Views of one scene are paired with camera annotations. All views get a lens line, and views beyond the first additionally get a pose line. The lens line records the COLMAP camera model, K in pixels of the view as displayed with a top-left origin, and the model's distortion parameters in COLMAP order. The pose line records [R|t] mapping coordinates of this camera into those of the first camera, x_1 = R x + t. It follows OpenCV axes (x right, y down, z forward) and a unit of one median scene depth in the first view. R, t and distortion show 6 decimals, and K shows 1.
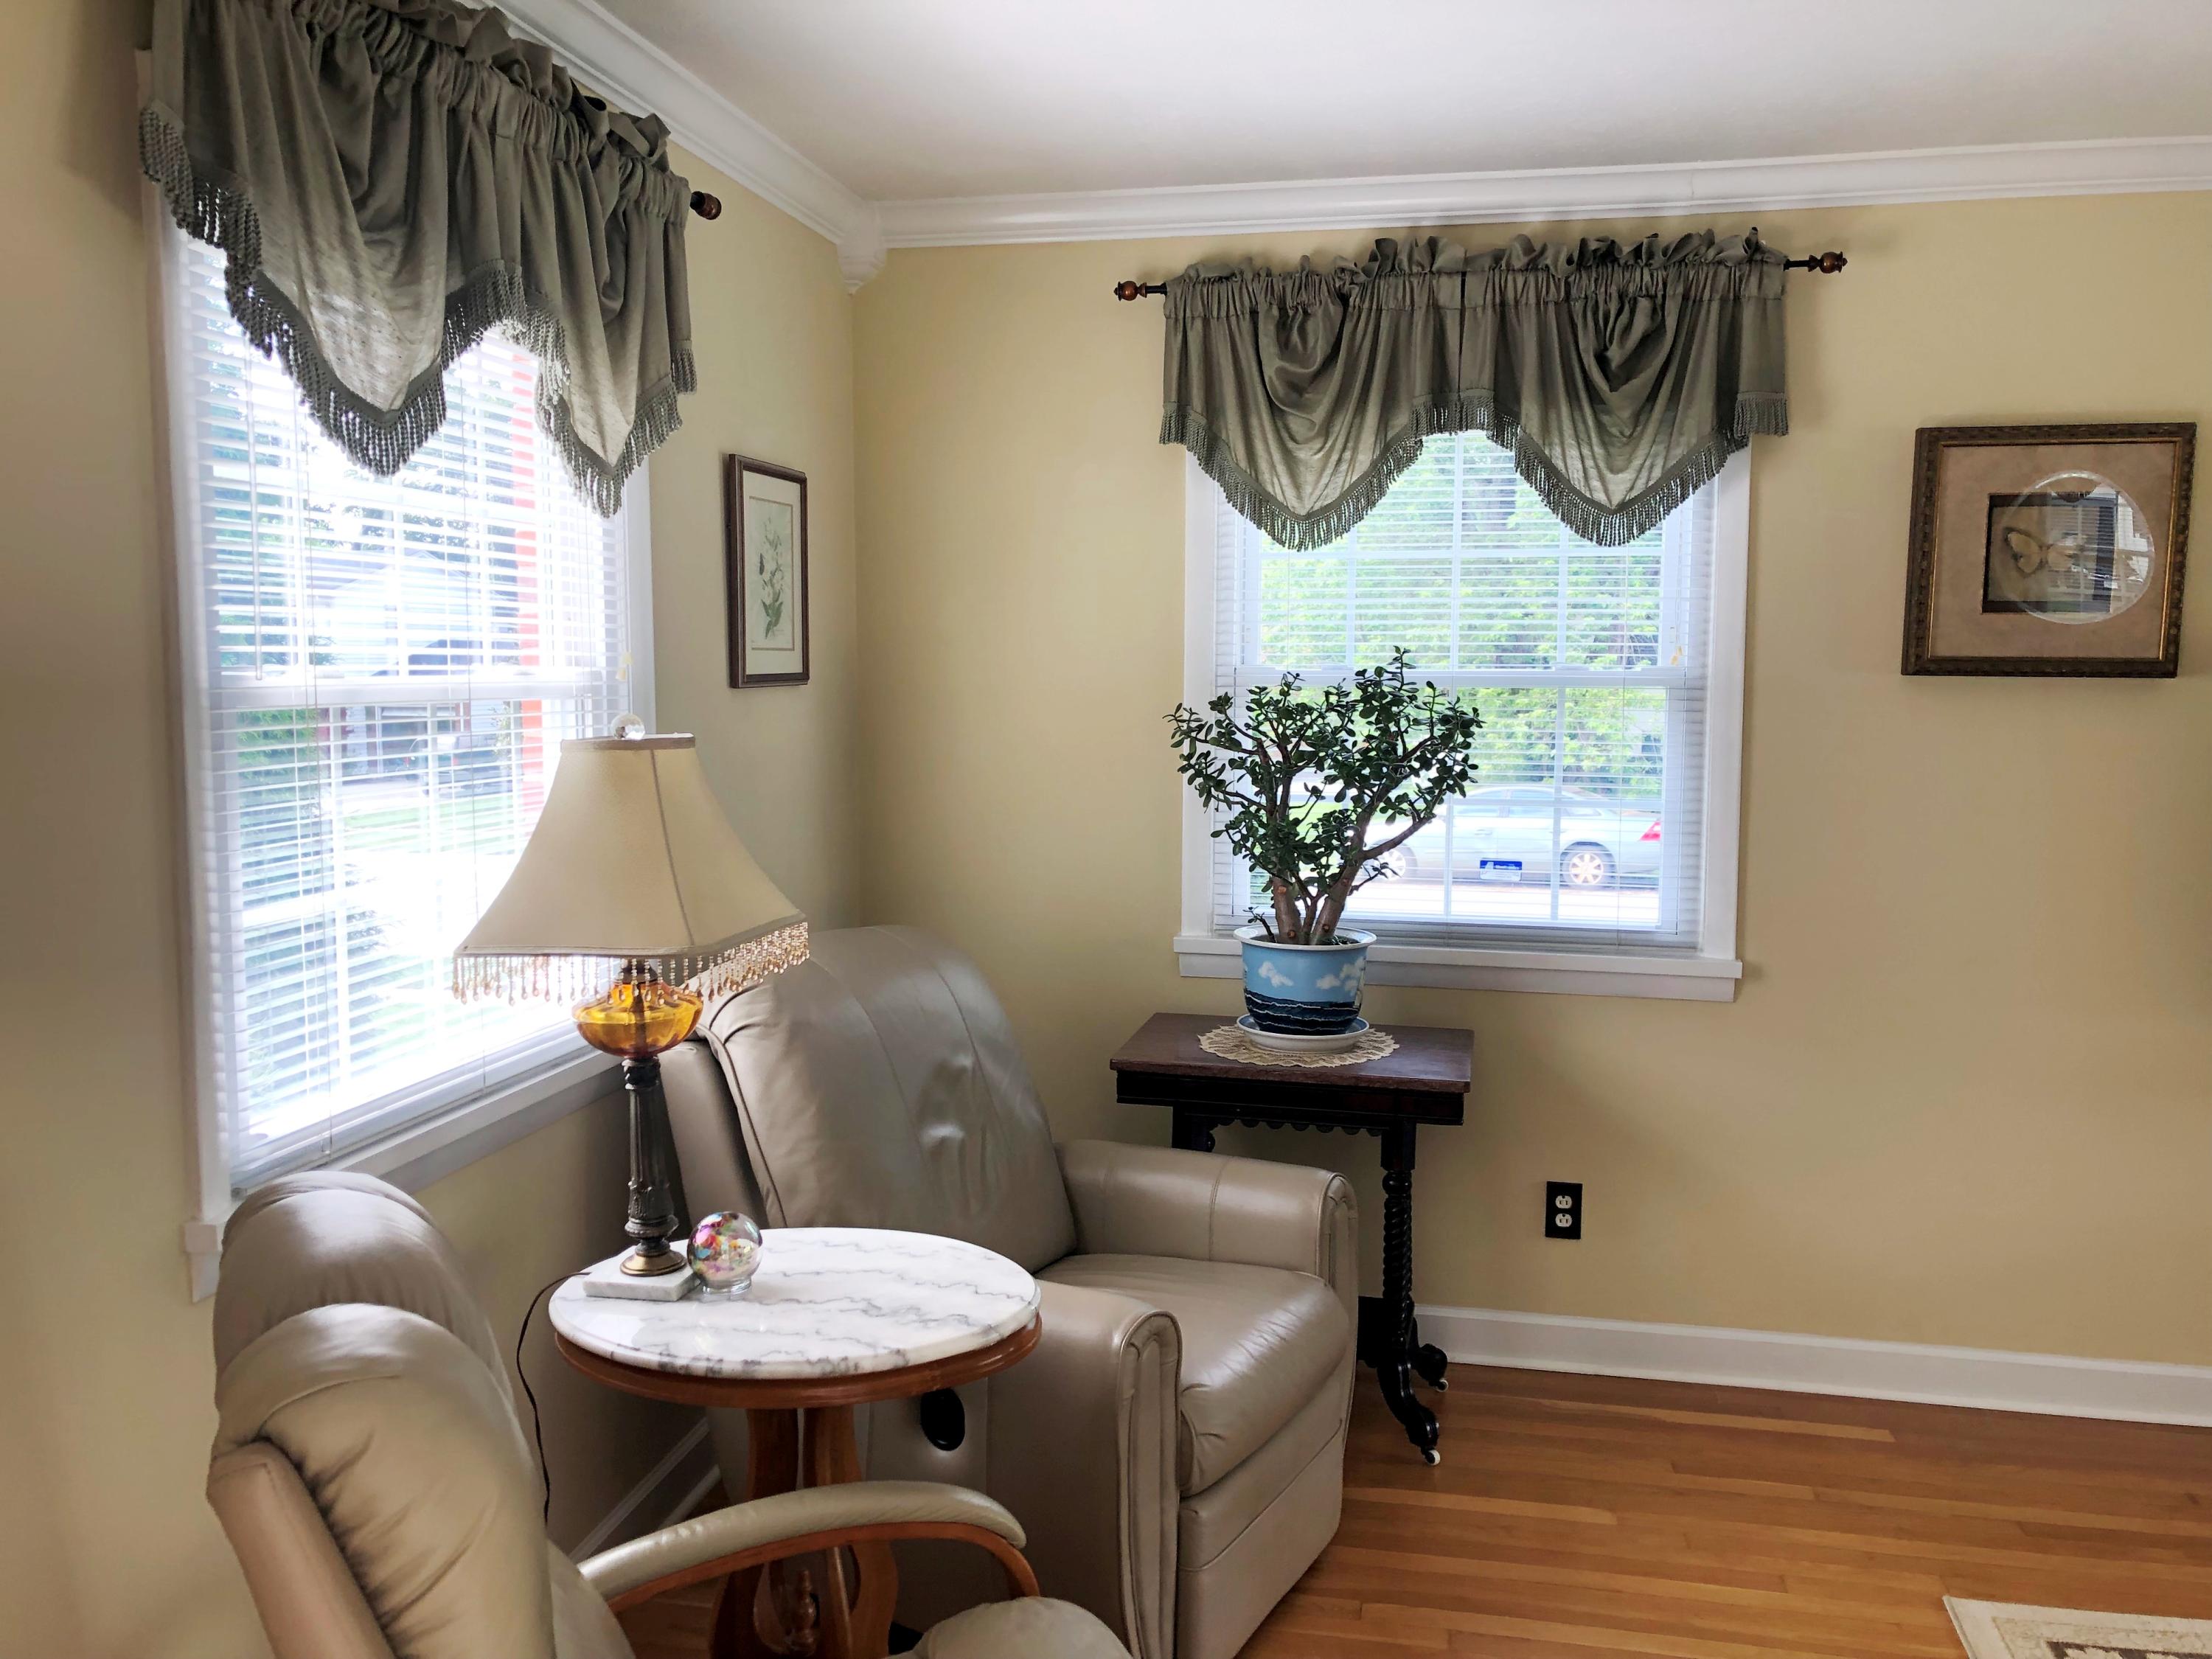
lens RADIAL K [[1949.2, 0, 1103.8], [0, 1949.2, 836.7], [0, 0, 1]] dist [0.010652, 0.000356]
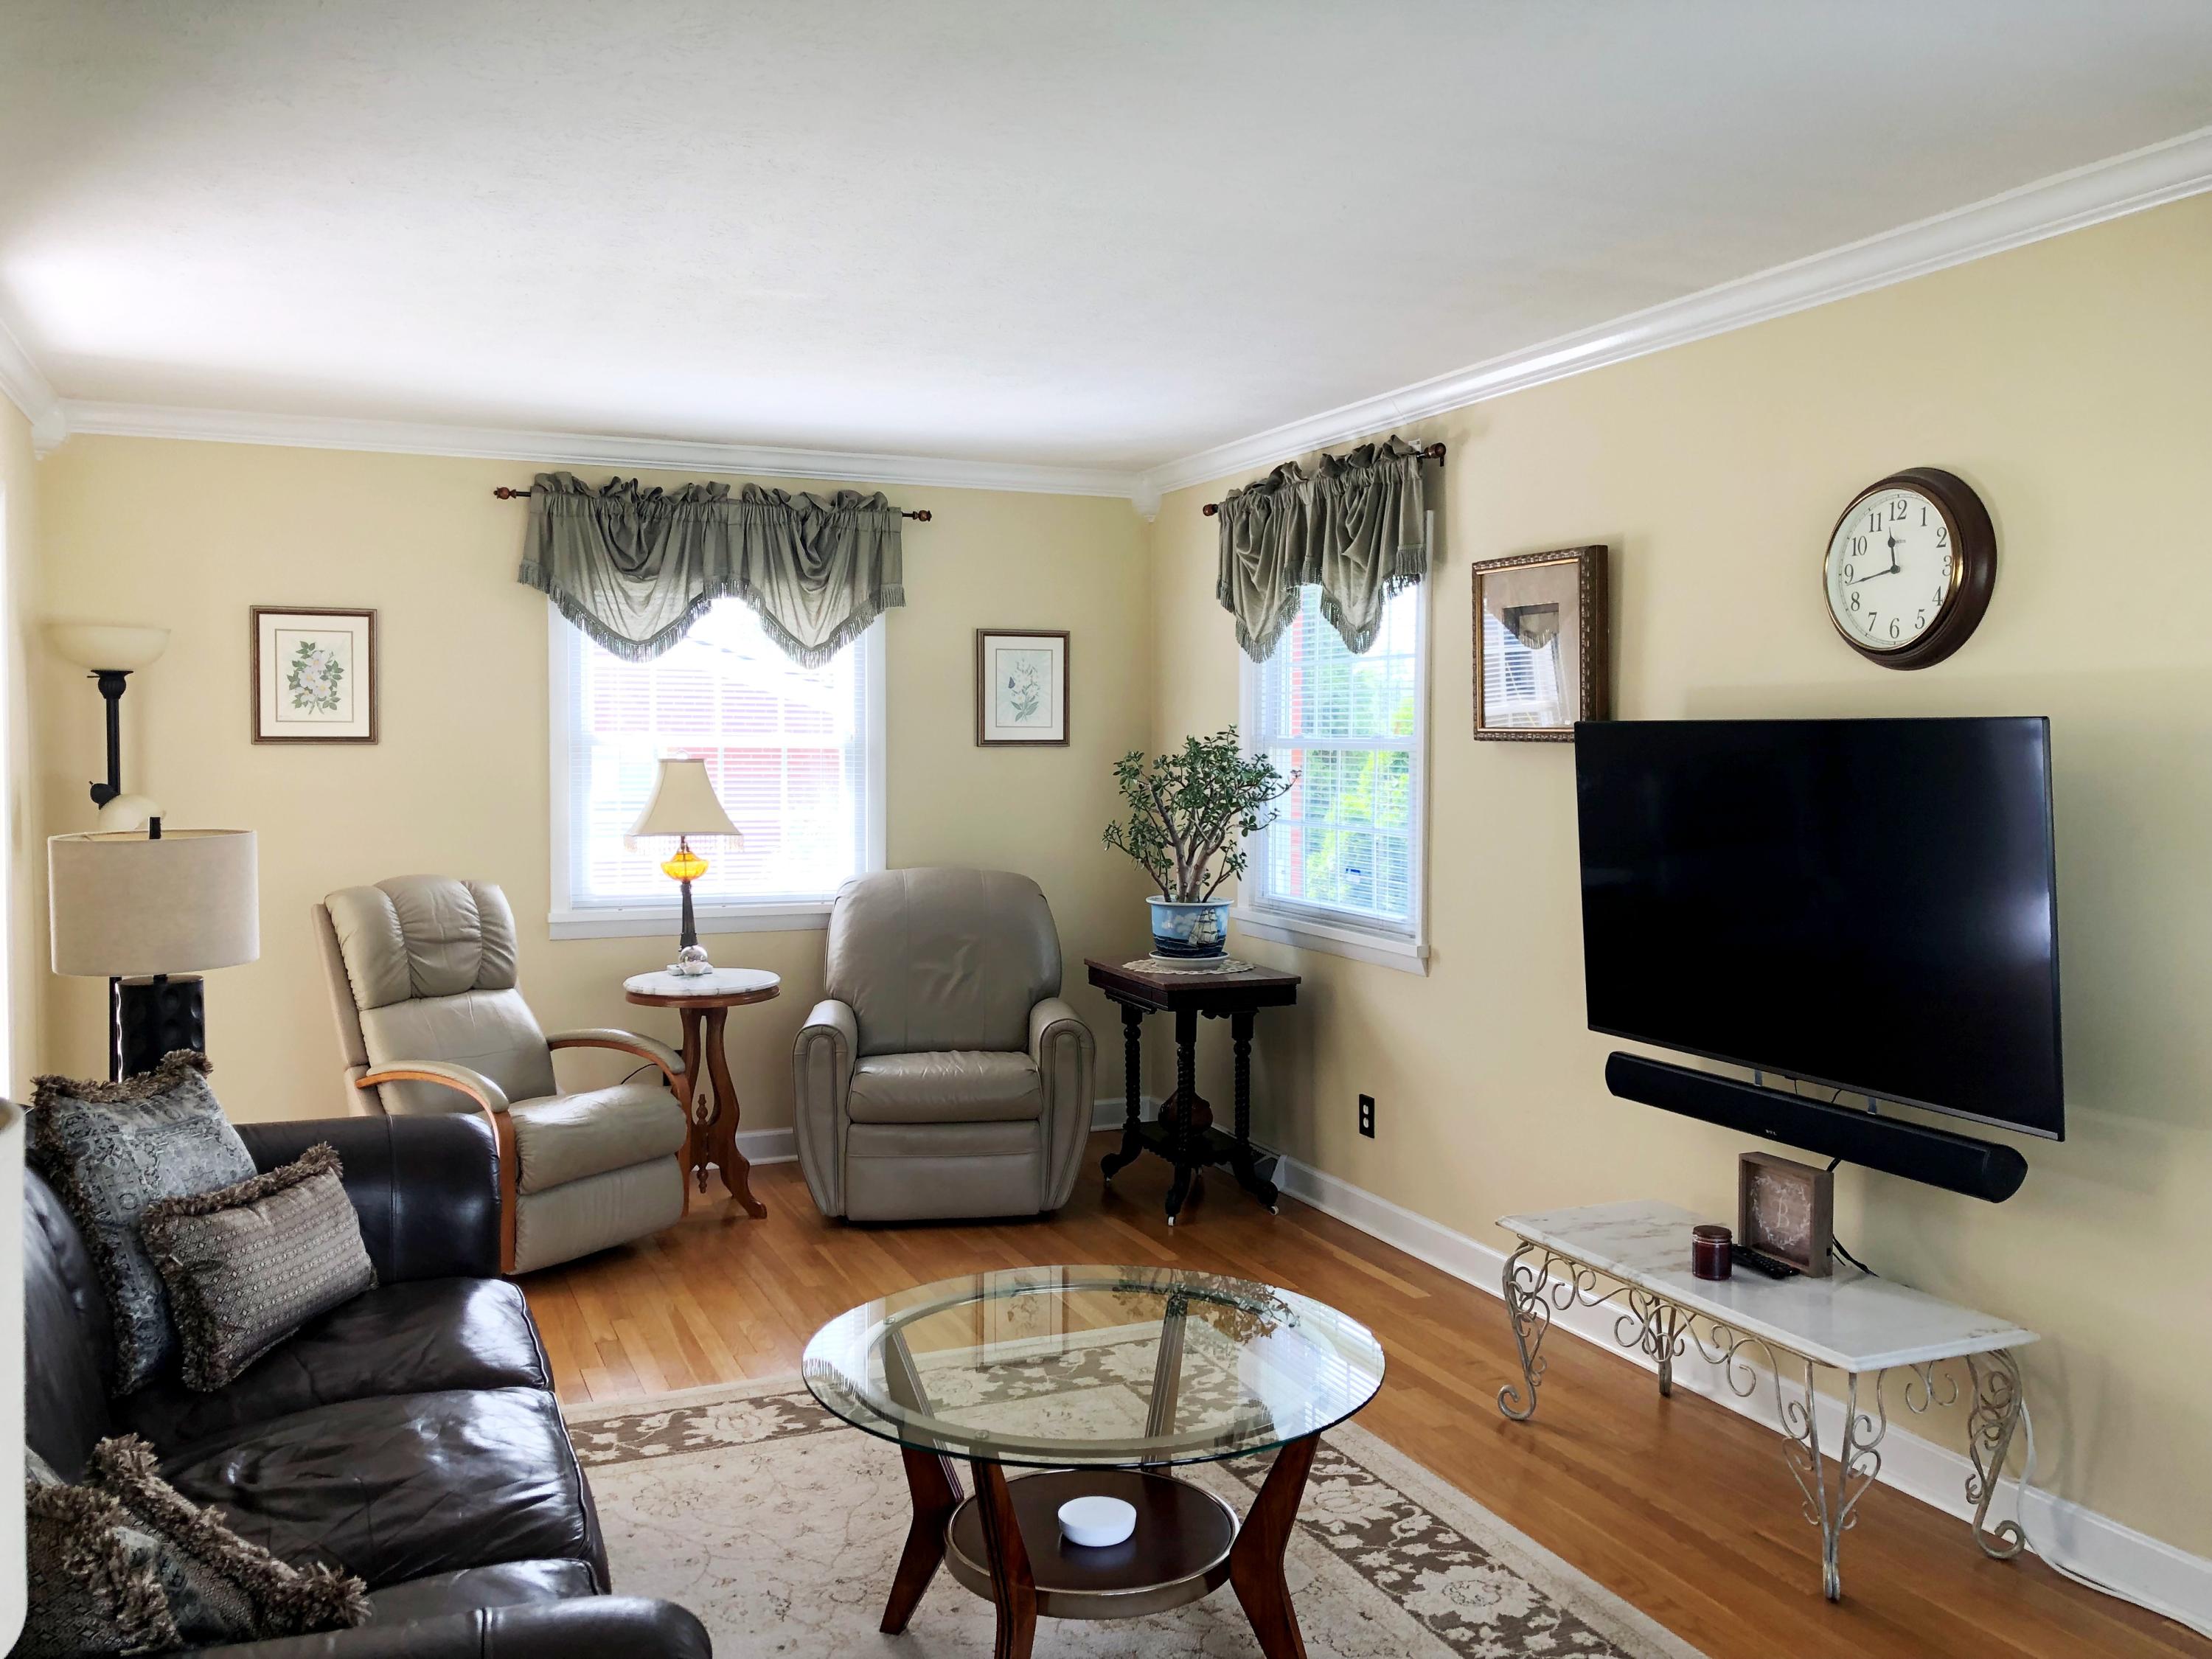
lens RADIAL K [[1853.4, 0, 1108.3], [0, 1853.4, 822.3], [0, 0, 1]] dist [0.056001, -0.040100]
pose [[0.574388, 0.032032, -0.817956, 1.328585], [-0.091892, 0.995441, -0.025547, 0.032627], [0.813409, 0.089838, 0.574713, 0.051677]]
